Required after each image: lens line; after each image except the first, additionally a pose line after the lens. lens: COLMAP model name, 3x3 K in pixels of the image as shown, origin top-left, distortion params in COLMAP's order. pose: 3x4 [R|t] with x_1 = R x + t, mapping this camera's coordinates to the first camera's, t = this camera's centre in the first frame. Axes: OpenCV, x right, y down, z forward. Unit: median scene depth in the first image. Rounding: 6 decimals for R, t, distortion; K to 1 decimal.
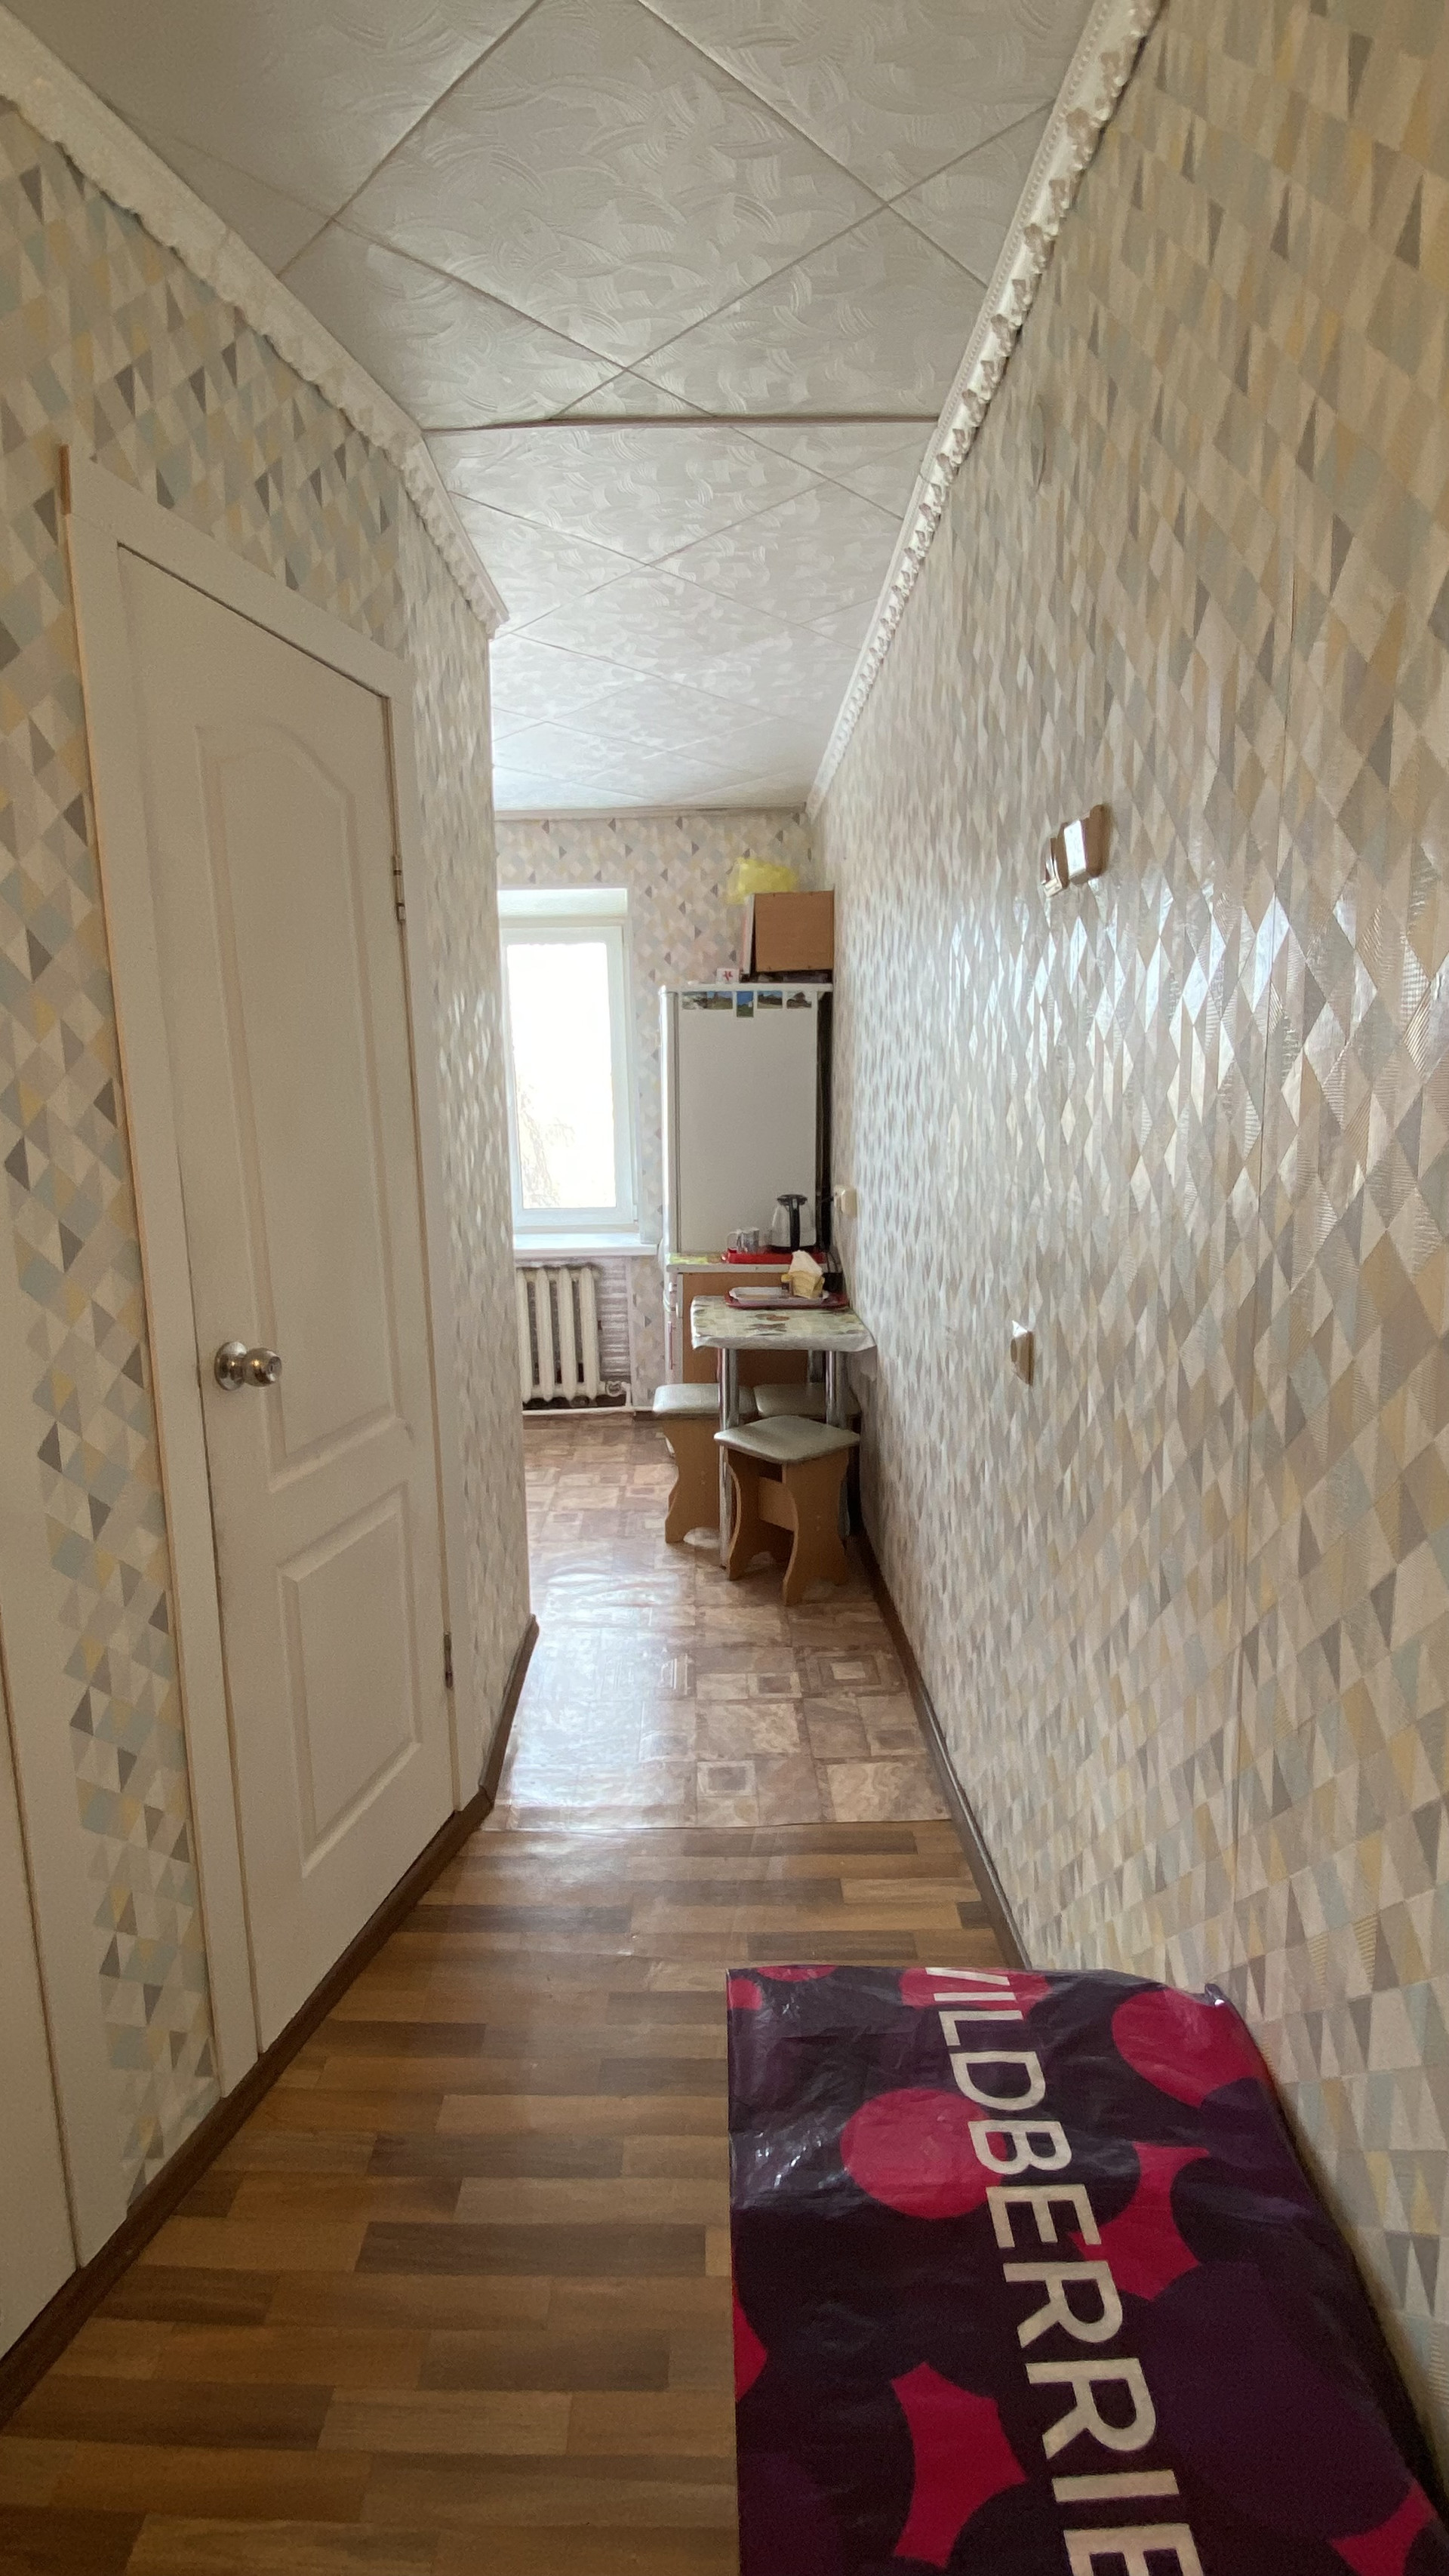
lens RADIAL K [[1174.3, 0, 715.1], [0, 1174.3, 1282.5], [0, 0, 1]] dist [0.034652, -0.036945]
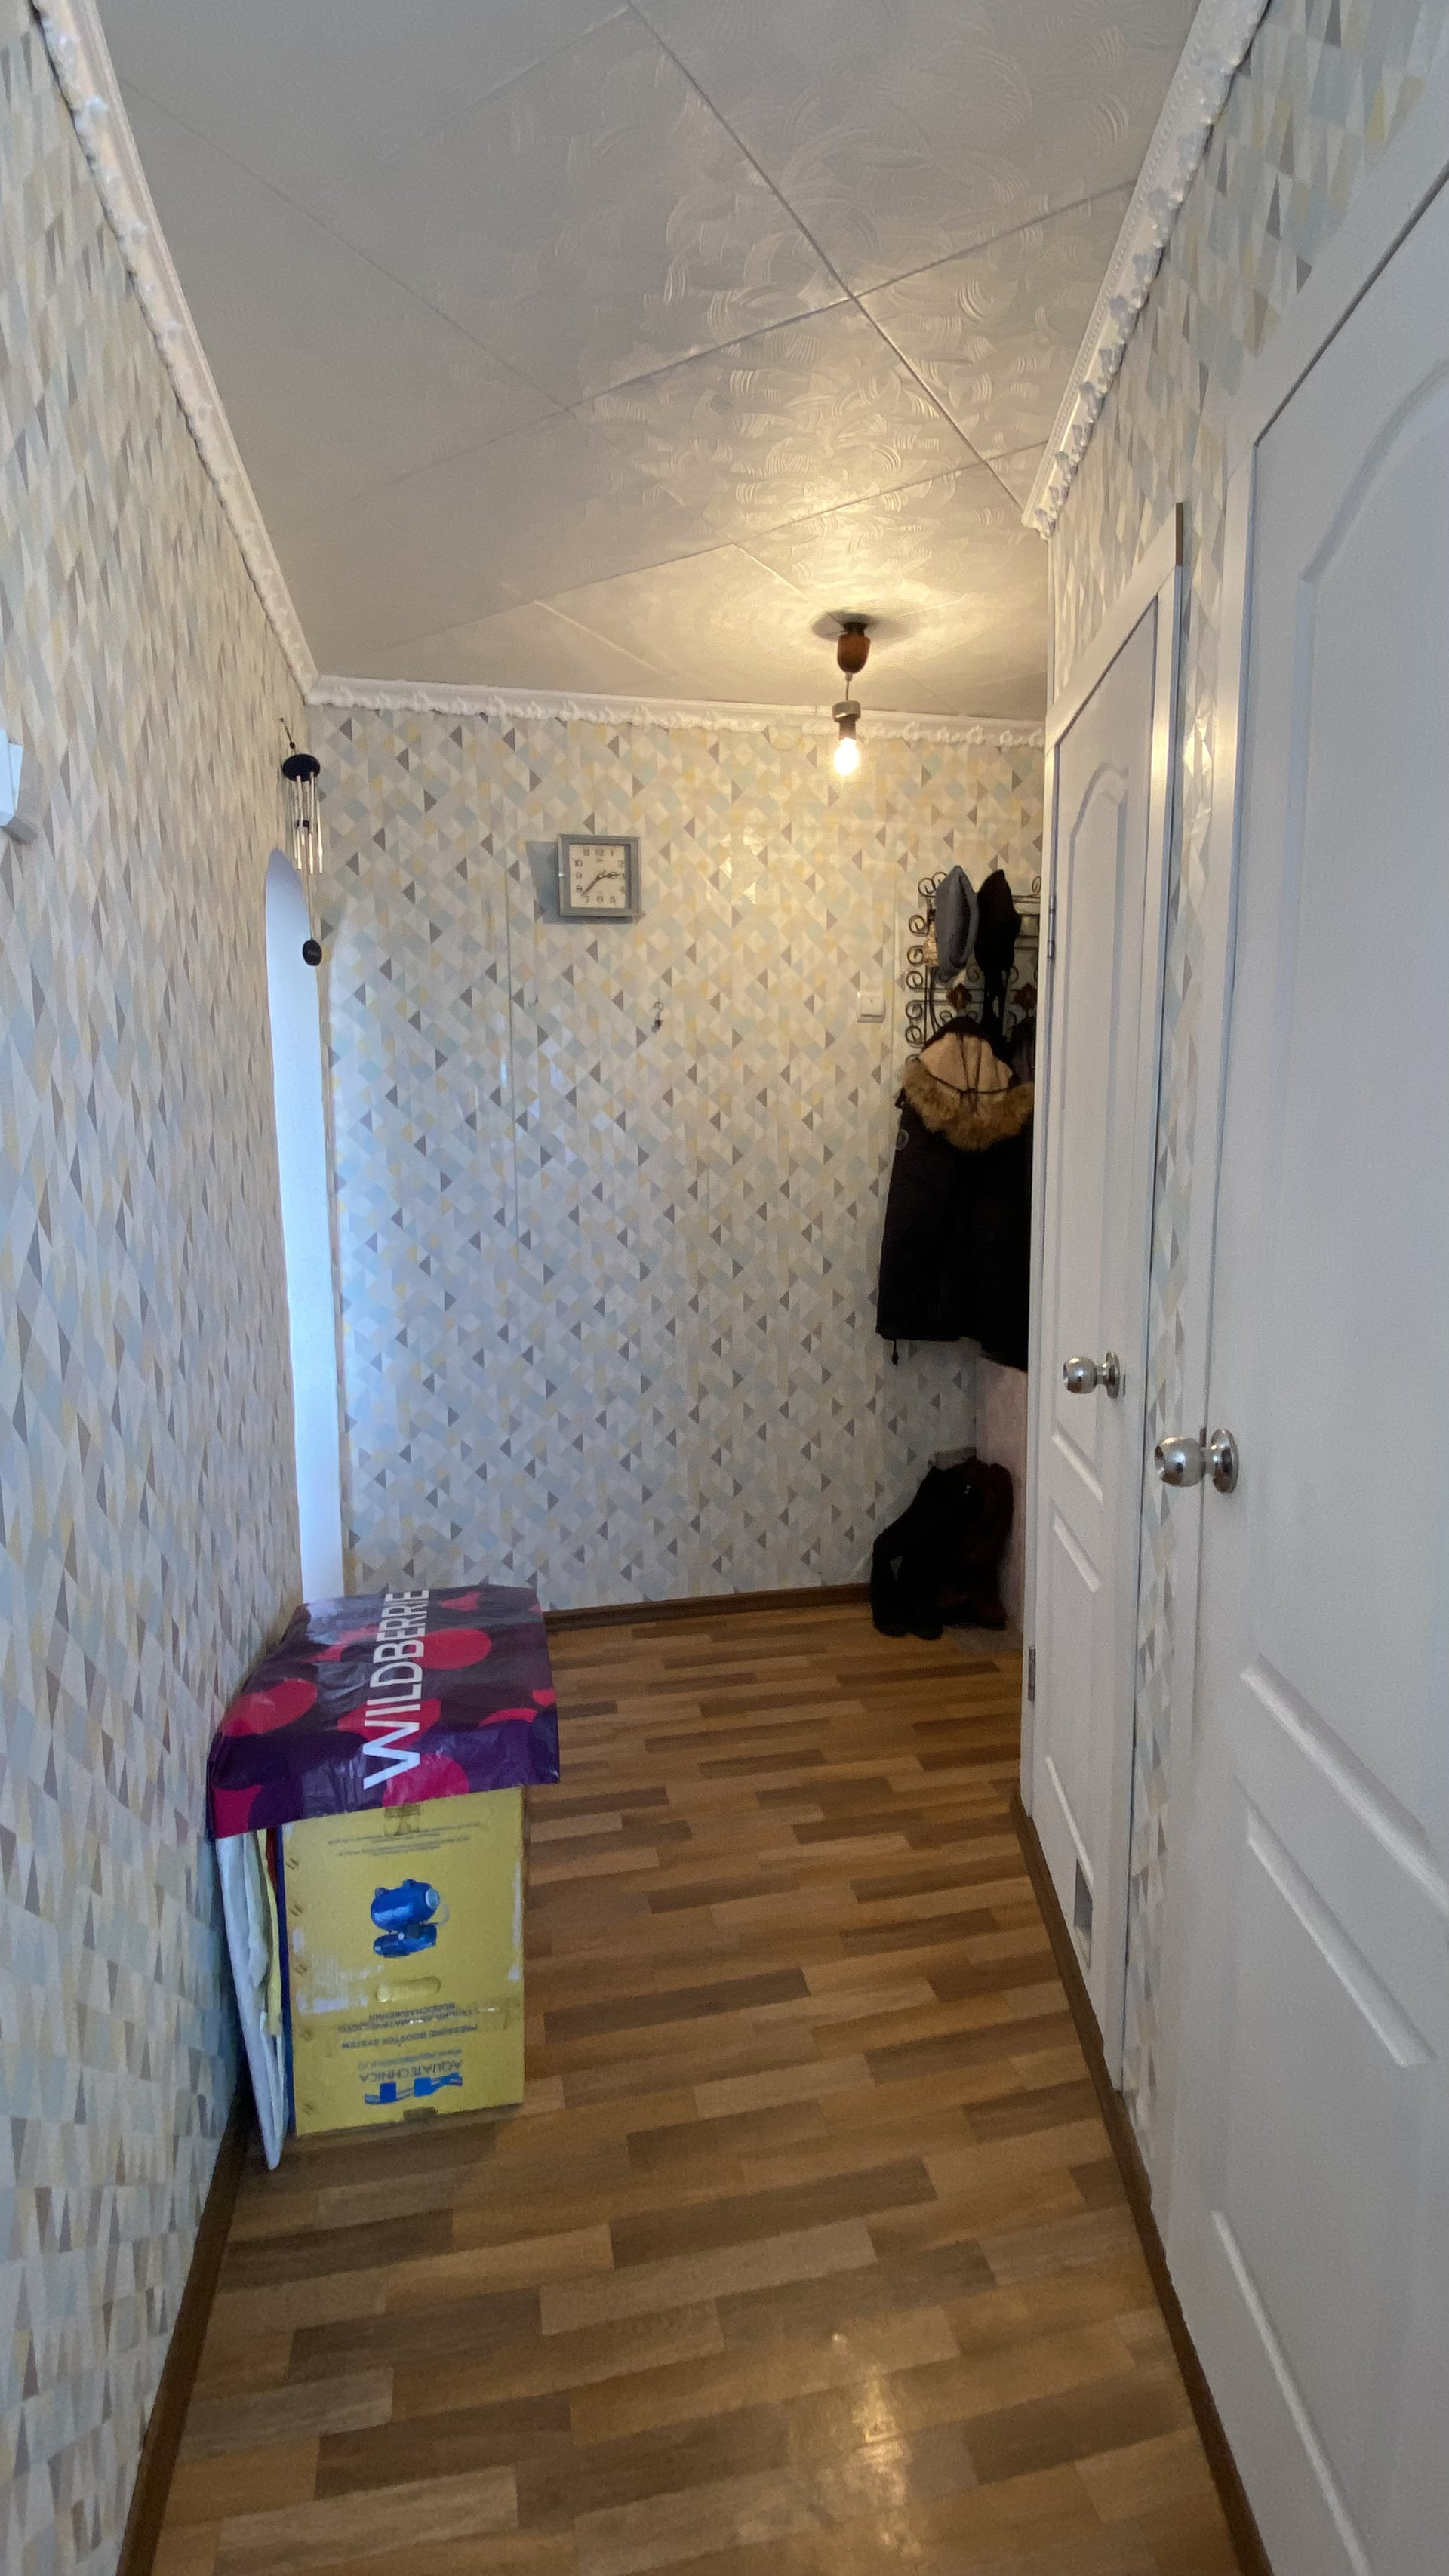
lens RADIAL K [[1174.3, 0, 715.1], [0, 1174.3, 1282.5], [0, 0, 1]] dist [0.034652, -0.036945]
pose [[-0.977113, 0.055582, -0.205332, 0.109527], [-0.005256, 0.958658, 0.284512, -0.447295], [0.212657, 0.279079, -0.936425, 2.808929]]
